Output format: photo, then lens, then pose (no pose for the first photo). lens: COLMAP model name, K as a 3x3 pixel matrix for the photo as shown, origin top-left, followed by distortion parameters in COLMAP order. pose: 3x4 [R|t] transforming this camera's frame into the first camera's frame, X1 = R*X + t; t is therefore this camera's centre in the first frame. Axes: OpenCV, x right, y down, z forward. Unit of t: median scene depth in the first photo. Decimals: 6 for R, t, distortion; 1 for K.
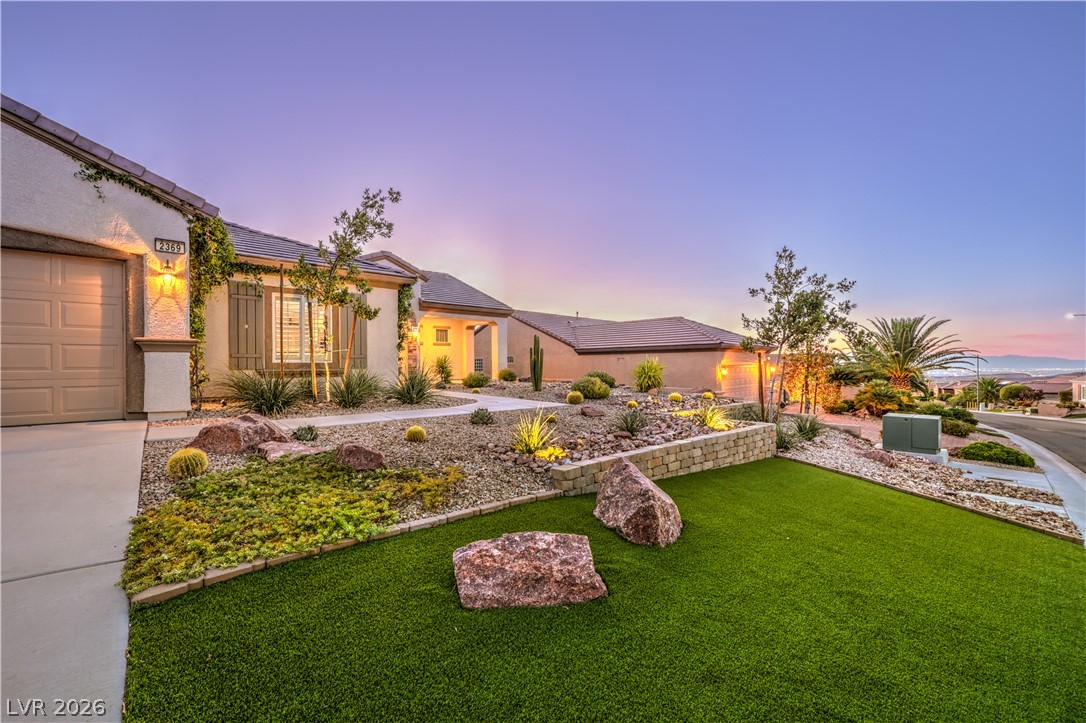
lens RADIAL K [[454.8, 0, 543.0], [0, 454.8, 361.5], [0, 0, 1]] dist [-0.001097, -0.000056]
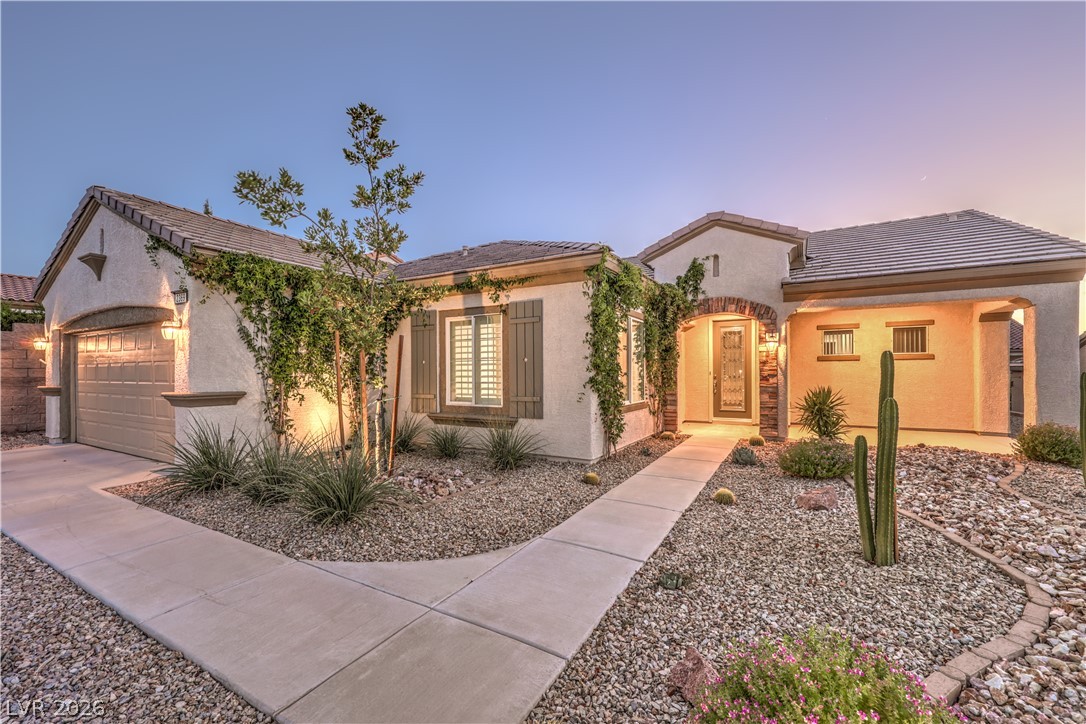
lens RADIAL K [[433.3, 0, 543.9], [0, 433.3, 368.4], [0, 0, 1]] dist [-0.000564, -0.000051]
pose [[0.328946, -0.003953, -0.944340, 0.294563], [0.011450, 0.999934, -0.000197, -0.092272], [0.944279, -0.010748, 0.328970, 1.405814]]
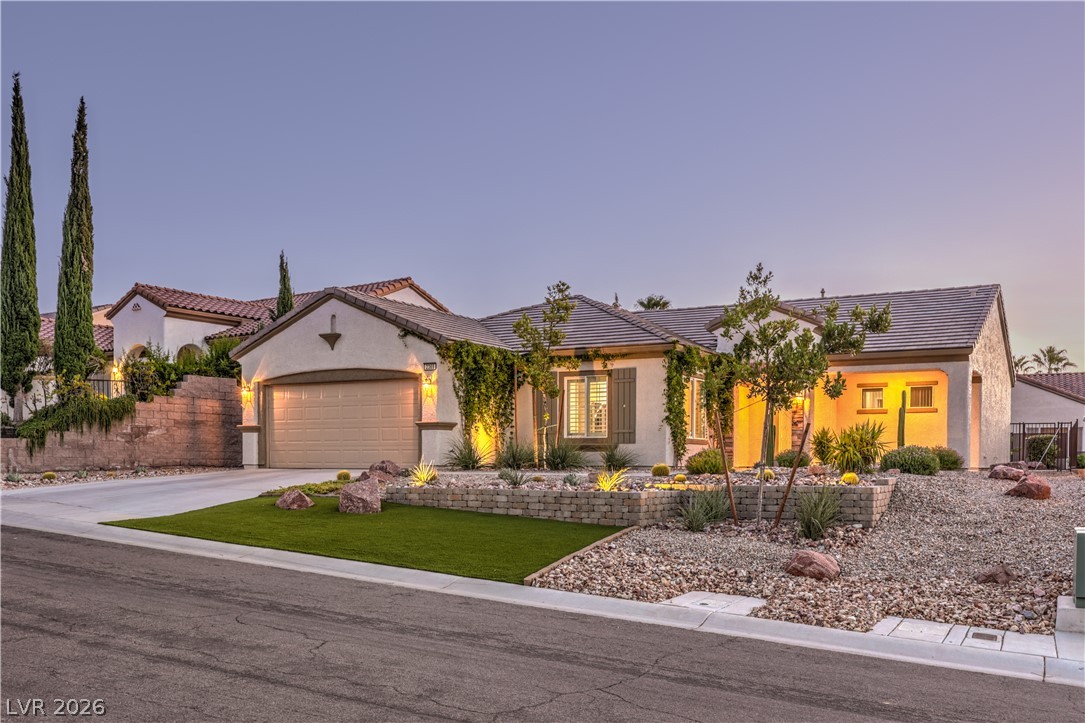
lens RADIAL K [[969.4, 0, 541.2], [0, 969.4, 465.0], [0, 0, 1]] dist [-0.011370, -0.001436]
pose [[0.319880, 0.007843, -0.947426, 2.651258], [-0.000049, 0.999966, 0.008261, 0.078667], [0.947458, -0.002596, 0.319870, 0.243805]]
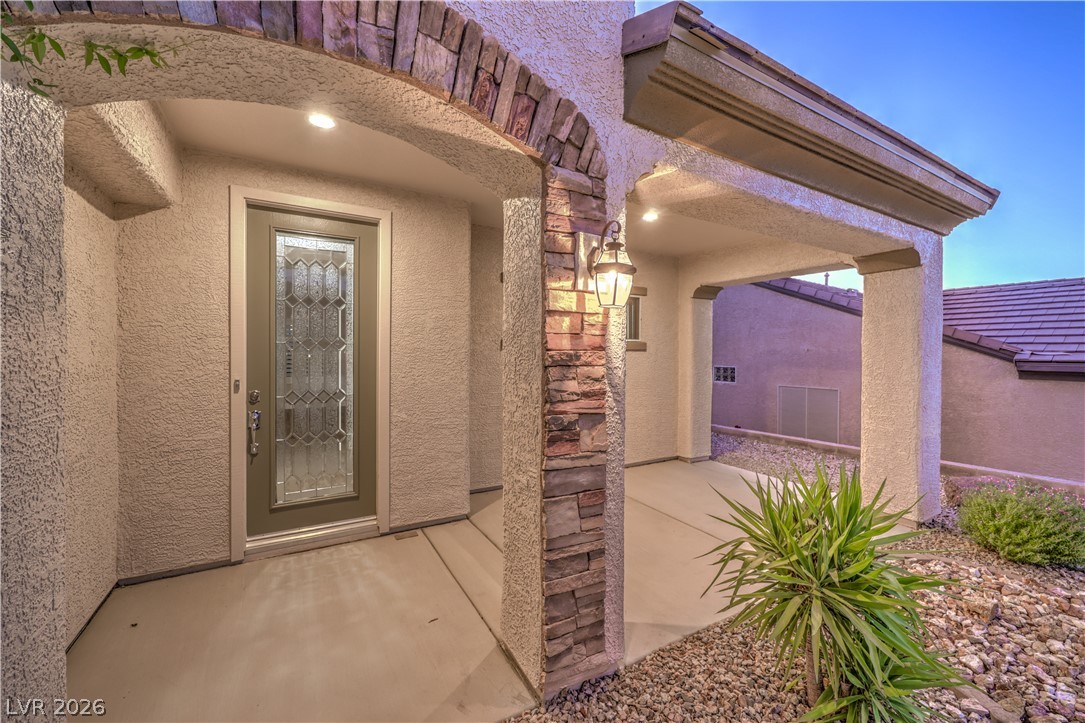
lens RADIAL K [[436.4, 0, 544.3], [0, 436.4, 353.2], [0, 0, 1]] dist [-0.000048, -0.000008]
pose [[0.984562, 0.012517, -0.174587, -0.676729], [-0.010342, 0.999857, 0.013360, -0.112267], [0.174730, -0.011348, 0.984551, 2.166250]]
